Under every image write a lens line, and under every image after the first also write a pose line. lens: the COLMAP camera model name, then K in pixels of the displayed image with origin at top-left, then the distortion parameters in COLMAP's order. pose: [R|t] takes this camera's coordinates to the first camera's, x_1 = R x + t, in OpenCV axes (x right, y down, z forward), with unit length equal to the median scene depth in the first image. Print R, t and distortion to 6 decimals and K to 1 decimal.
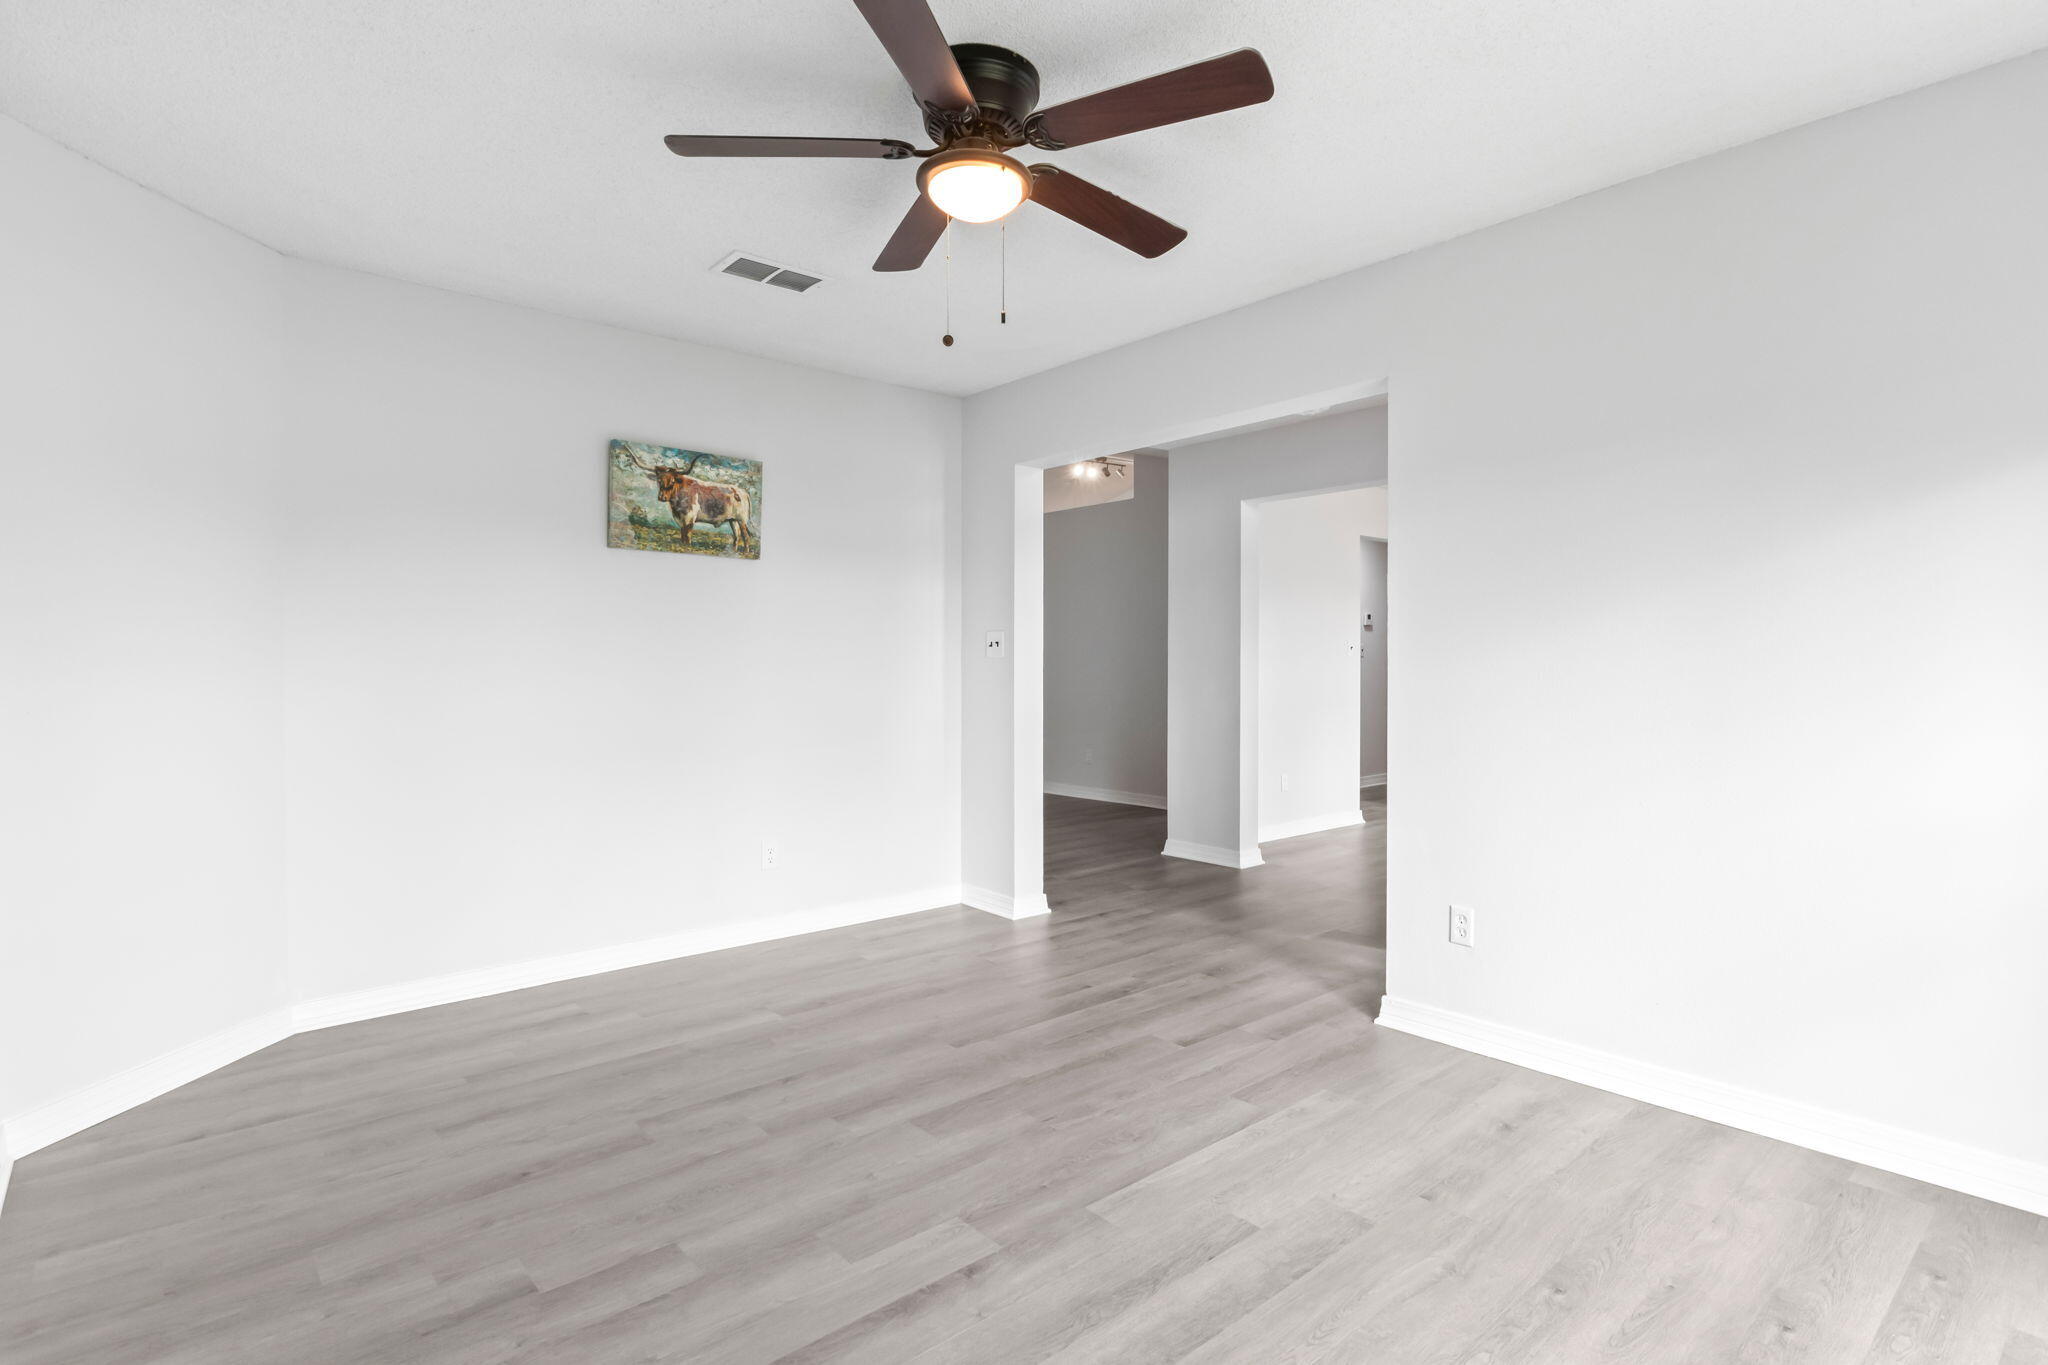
lens RADIAL K [[1030.2, 0, 1033.8], [0, 1030.2, 670.0], [0, 0, 1]] dist [-0.000111, 0.000749]
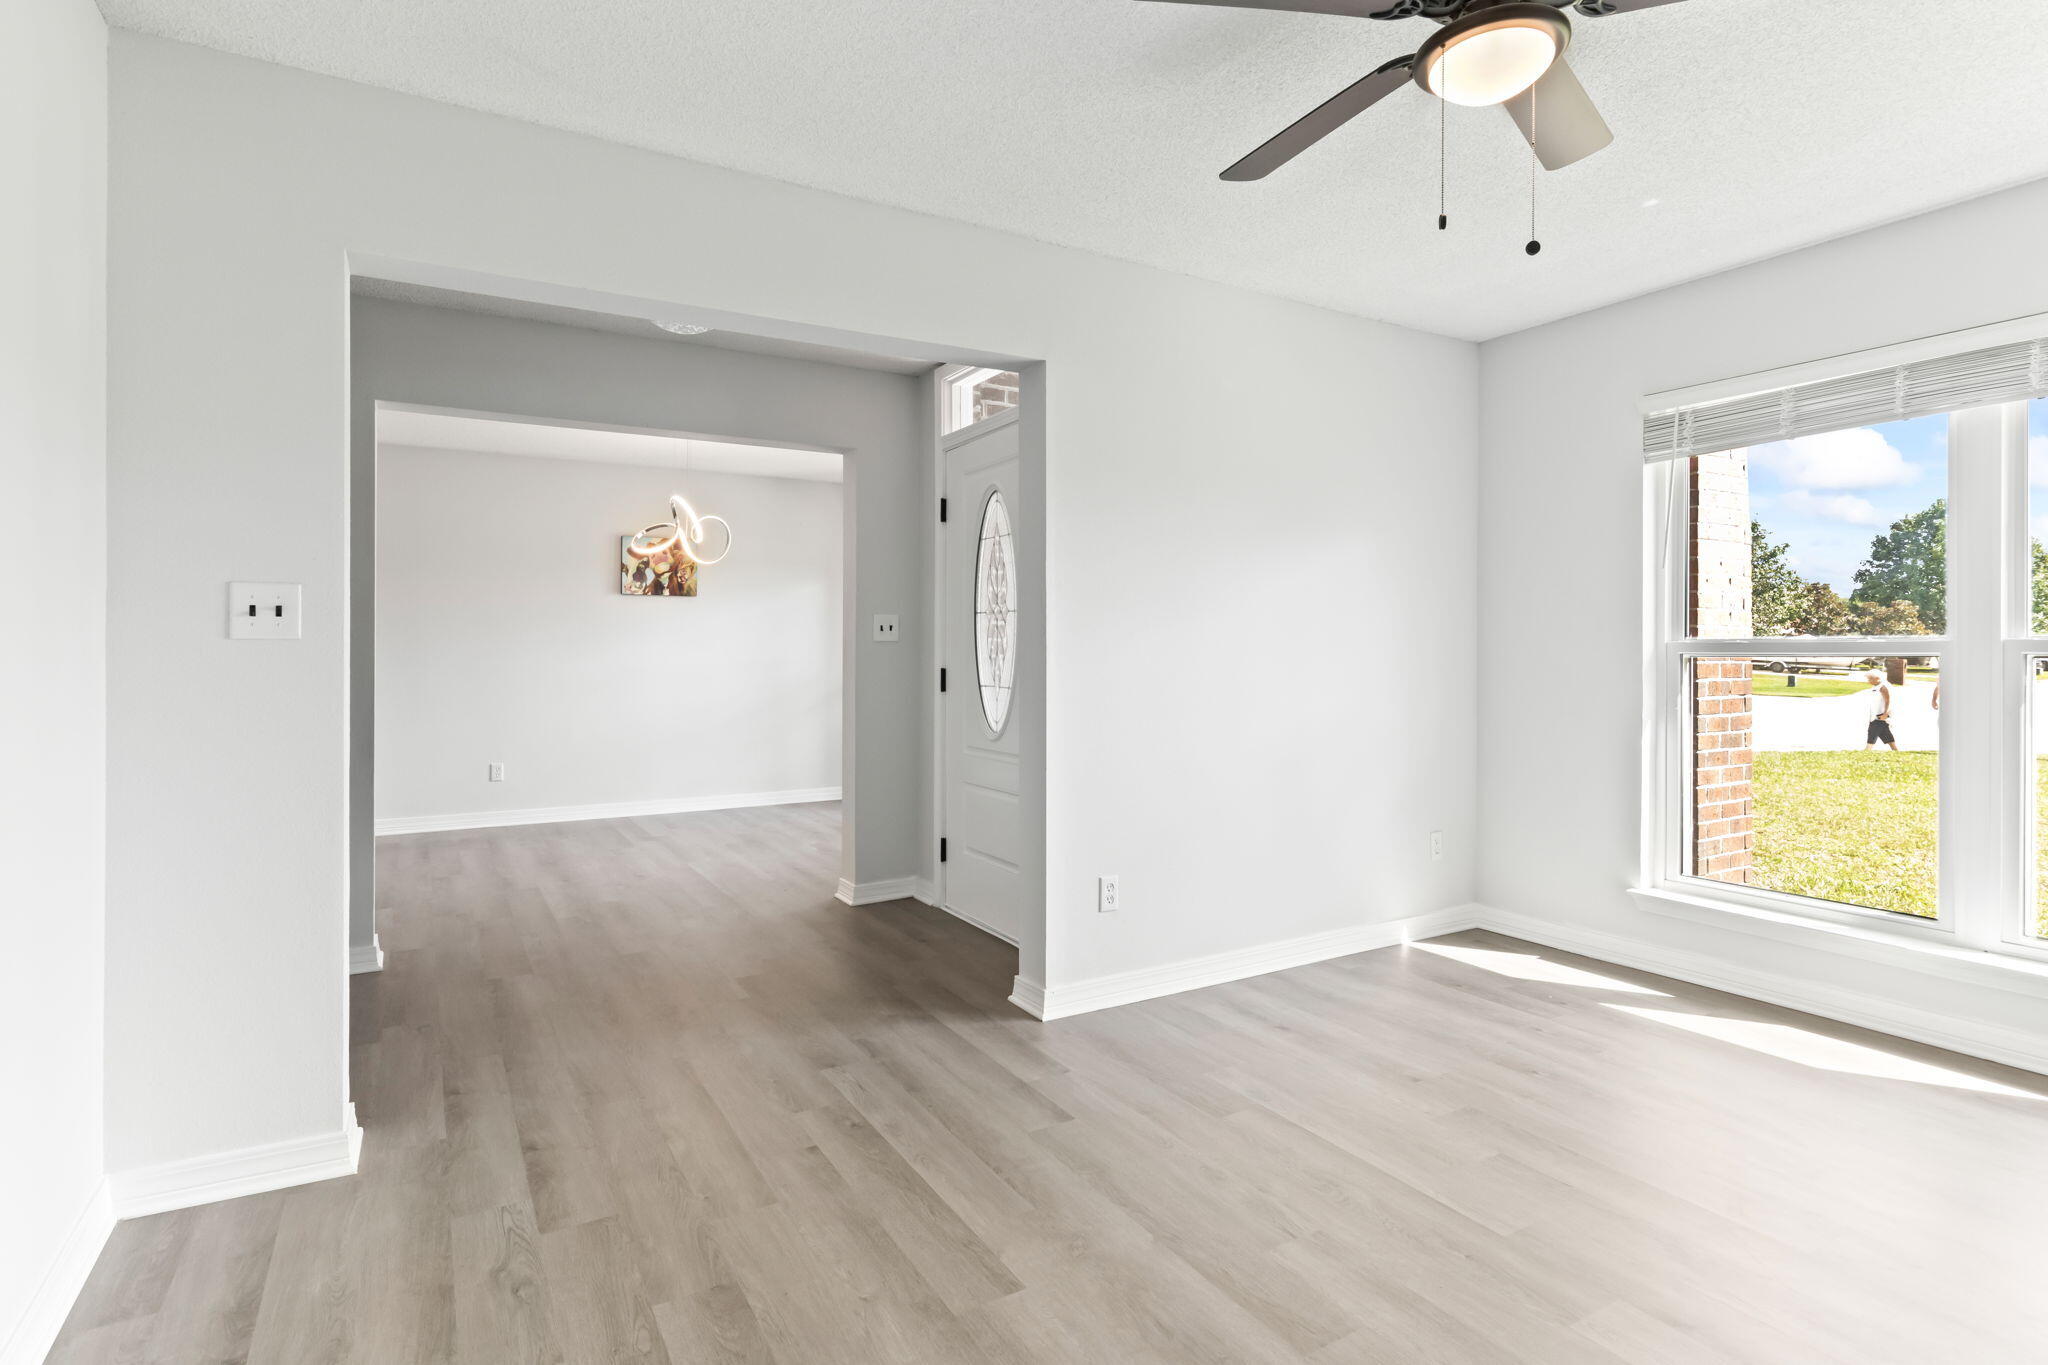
lens RADIAL K [[1033.7, 0, 1030.1], [0, 1033.7, 653.4], [0, 0, 1]] dist [0.003806, -0.000188]
pose [[0.179643, -0.006649, 0.983709, -0.675476], [0.003442, 0.999975, 0.006130, -0.014603], [-0.983726, 0.002285, 0.179661, 0.882281]]
